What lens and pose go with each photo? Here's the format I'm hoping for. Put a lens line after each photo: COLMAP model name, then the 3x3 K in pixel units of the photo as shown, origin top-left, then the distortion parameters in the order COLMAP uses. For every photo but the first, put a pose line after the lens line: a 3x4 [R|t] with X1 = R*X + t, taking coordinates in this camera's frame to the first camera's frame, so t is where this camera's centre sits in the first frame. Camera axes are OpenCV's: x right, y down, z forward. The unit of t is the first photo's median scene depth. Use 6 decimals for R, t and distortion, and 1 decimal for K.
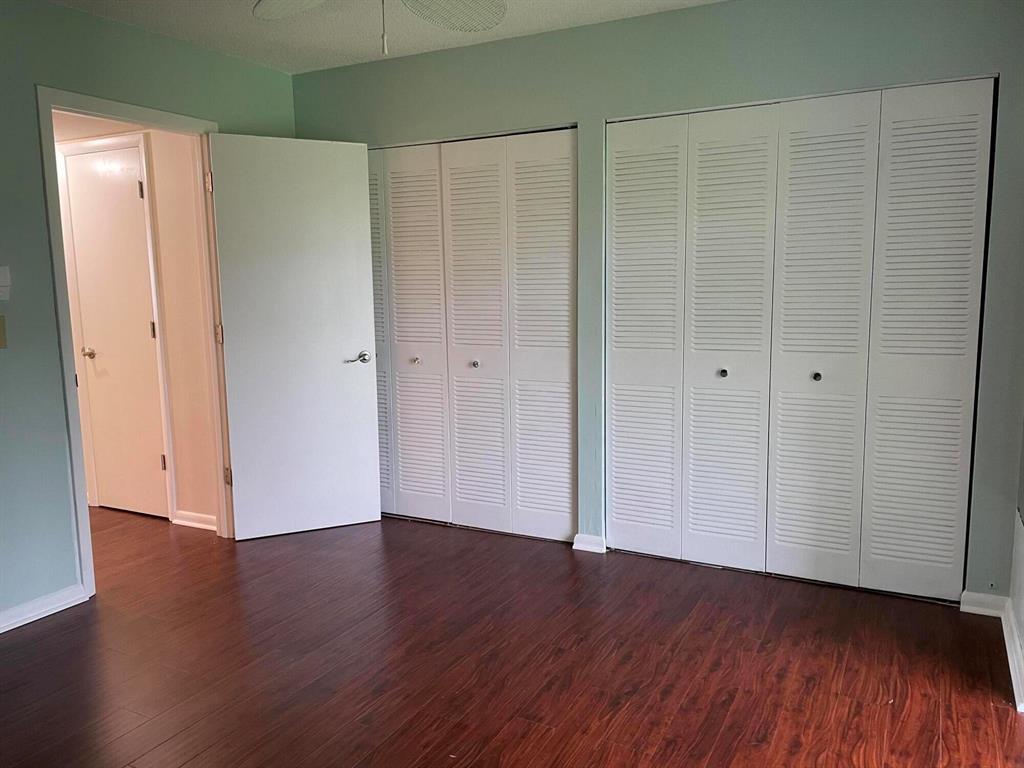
lens RADIAL K [[779.2, 0, 507.9], [0, 779.2, 382.3], [0, 0, 1]] dist [0.115345, -0.135140]
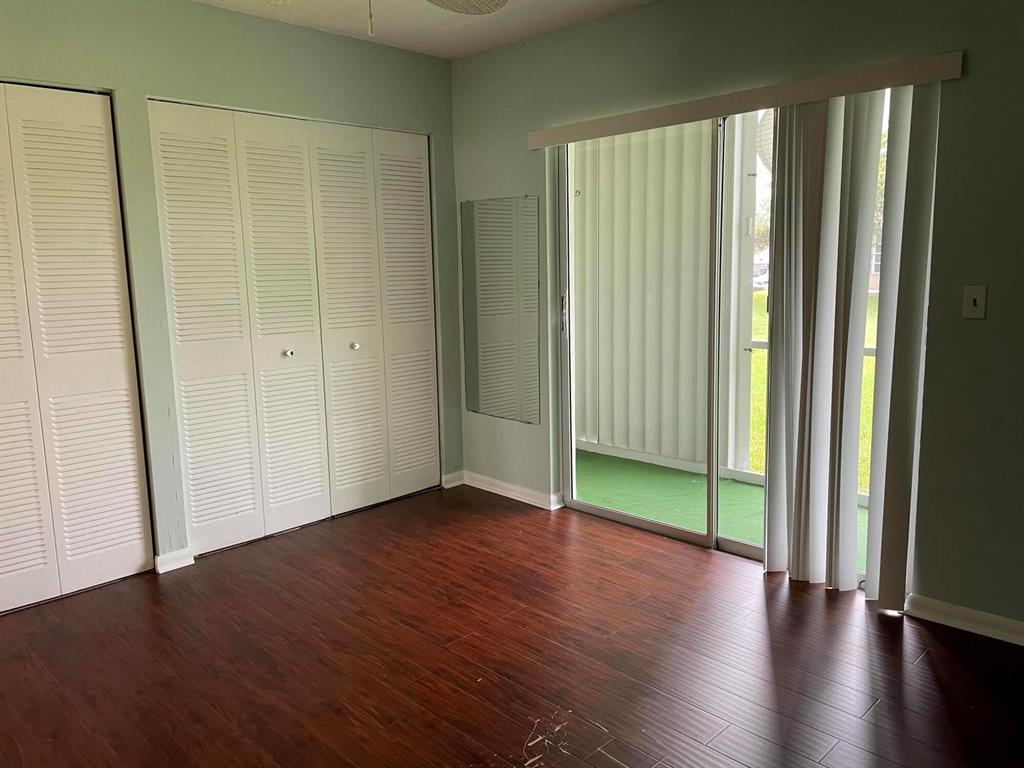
lens RADIAL K [[779.2, 0, 507.9], [0, 779.2, 382.3], [0, 0, 1]] dist [0.115345, -0.135140]
pose [[0.298748, -0.135178, 0.944710, -0.687235], [0.144554, 0.984905, 0.095216, -0.032538], [-0.943321, 0.108116, 0.313779, 0.359601]]
